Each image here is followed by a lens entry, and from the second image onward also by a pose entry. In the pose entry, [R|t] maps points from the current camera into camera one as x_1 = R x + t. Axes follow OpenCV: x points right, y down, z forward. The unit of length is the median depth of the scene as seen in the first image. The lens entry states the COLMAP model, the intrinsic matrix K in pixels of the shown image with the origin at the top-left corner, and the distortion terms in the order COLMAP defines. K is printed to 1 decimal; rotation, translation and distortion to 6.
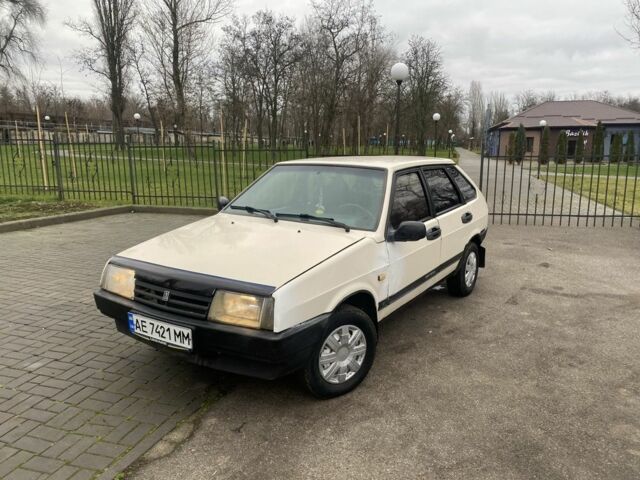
lens RADIAL K [[505.1, 0, 320.0], [0, 505.1, 240.0], [0, 0, 1]] dist [0.007664, -0.003887]
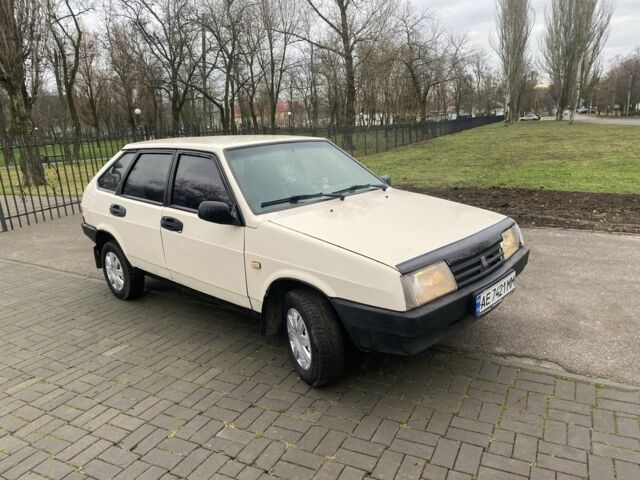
lens RADIAL K [[505.1, 0, 320.0], [0, 505.1, 240.0], [0, 0, 1]] dist [0.007664, -0.003887]
pose [[0.147592, -0.242213, 0.958931, -1.325869], [0.234411, 0.950492, 0.204002, -0.217125], [-0.960868, 0.194675, 0.197062, 1.110541]]
